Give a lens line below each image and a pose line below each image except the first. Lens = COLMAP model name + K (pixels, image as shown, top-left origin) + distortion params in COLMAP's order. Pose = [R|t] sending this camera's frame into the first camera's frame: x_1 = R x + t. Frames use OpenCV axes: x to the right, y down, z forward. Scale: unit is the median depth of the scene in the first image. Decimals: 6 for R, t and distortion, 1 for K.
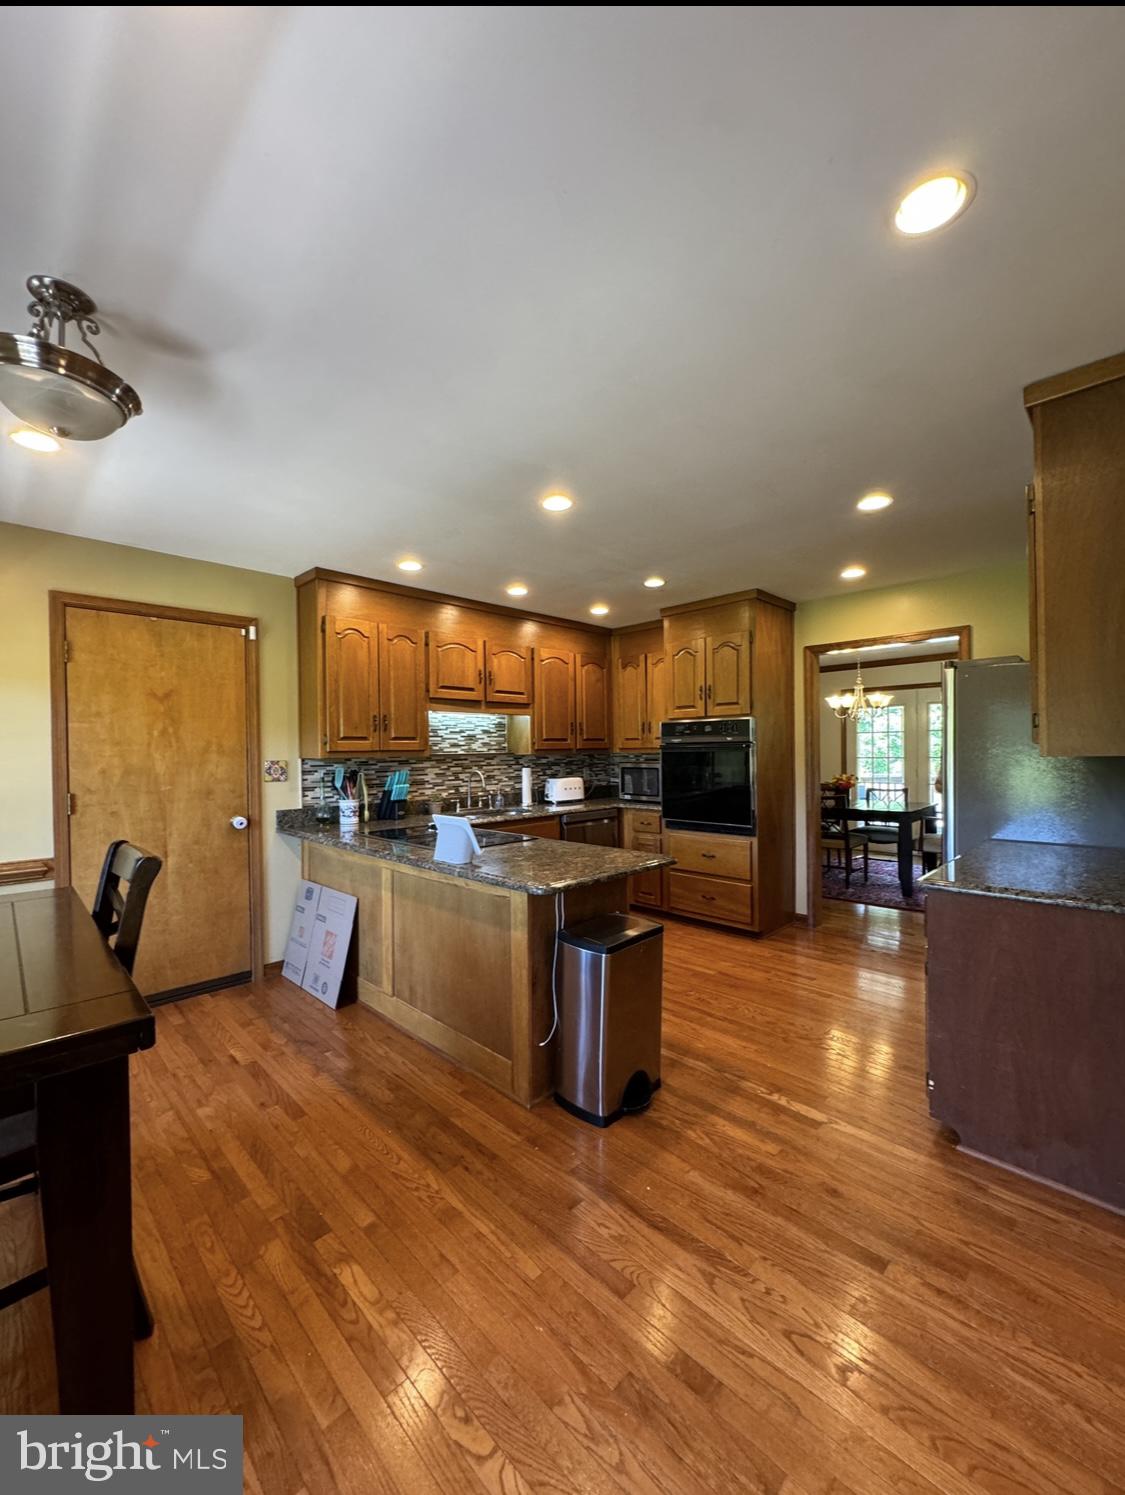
lens RADIAL K [[595.3, 0, 561.9], [0, 595.3, 752.2], [0, 0, 1]] dist [-0.002712, -0.000211]
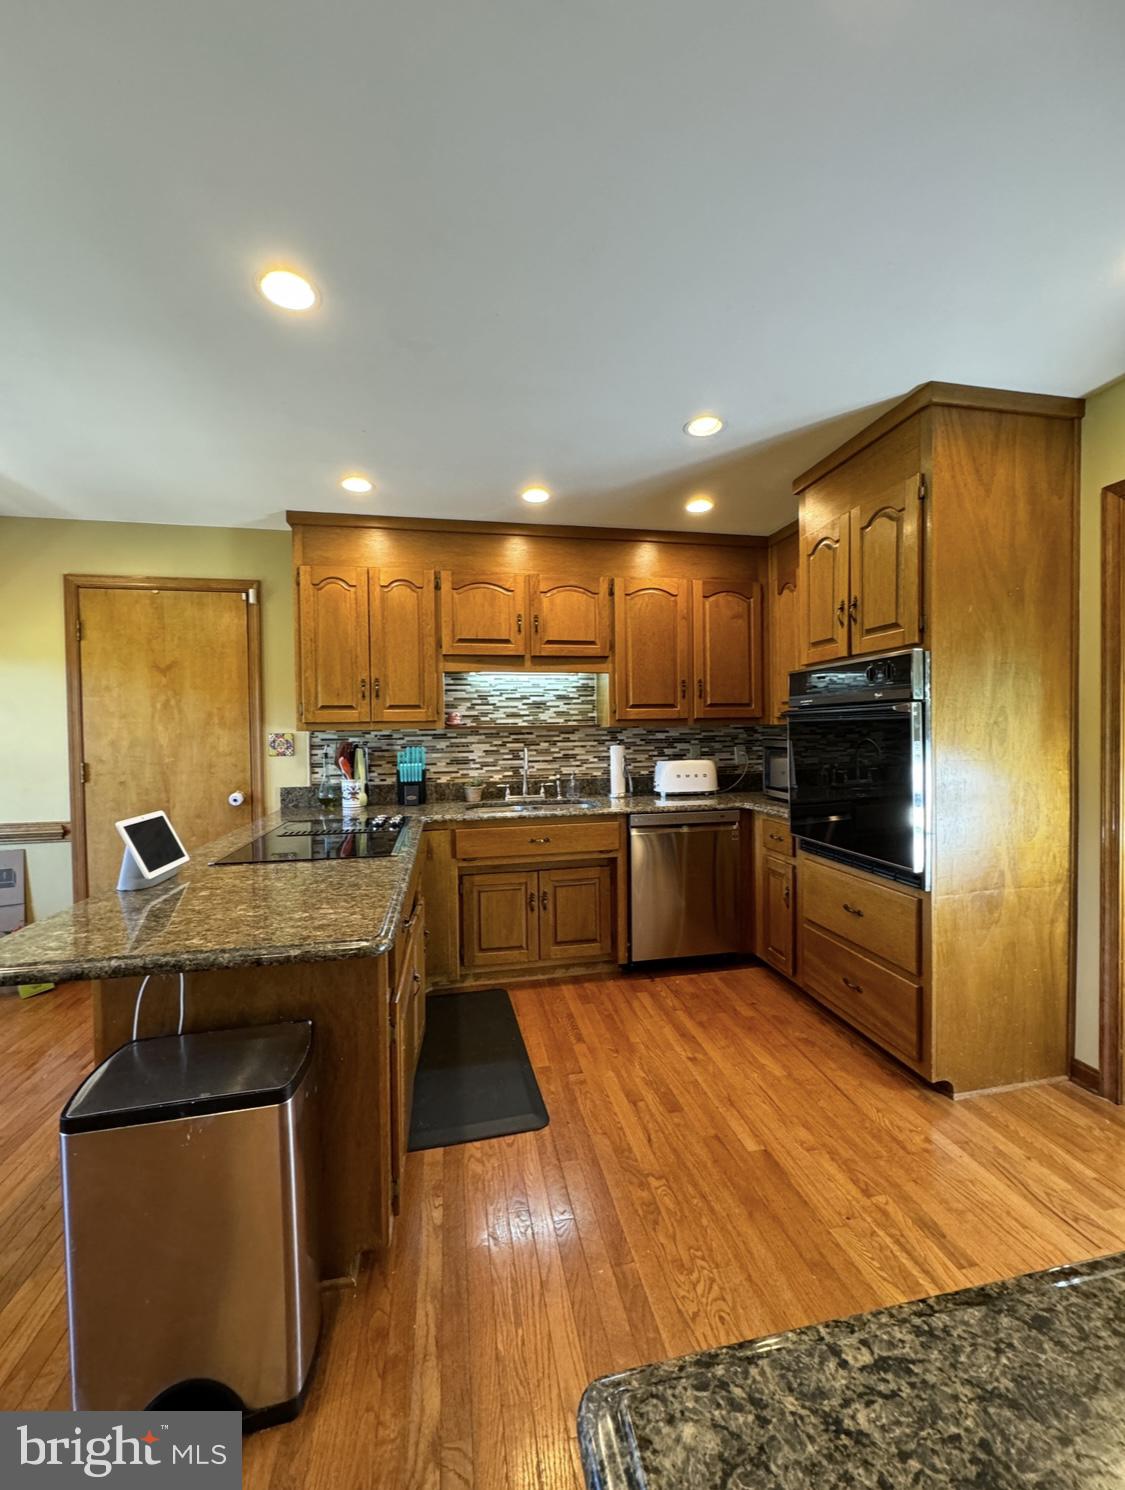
lens RADIAL K [[593.3, 0, 565.4], [0, 593.3, 740.8], [0, 0, 1]] dist [-0.002712, -0.000211]
pose [[0.830698, 0.010773, -0.556619, 0.357204], [0.002224, 0.999741, 0.022668, 0.005306], [0.556719, -0.020068, 0.830459, 0.435915]]
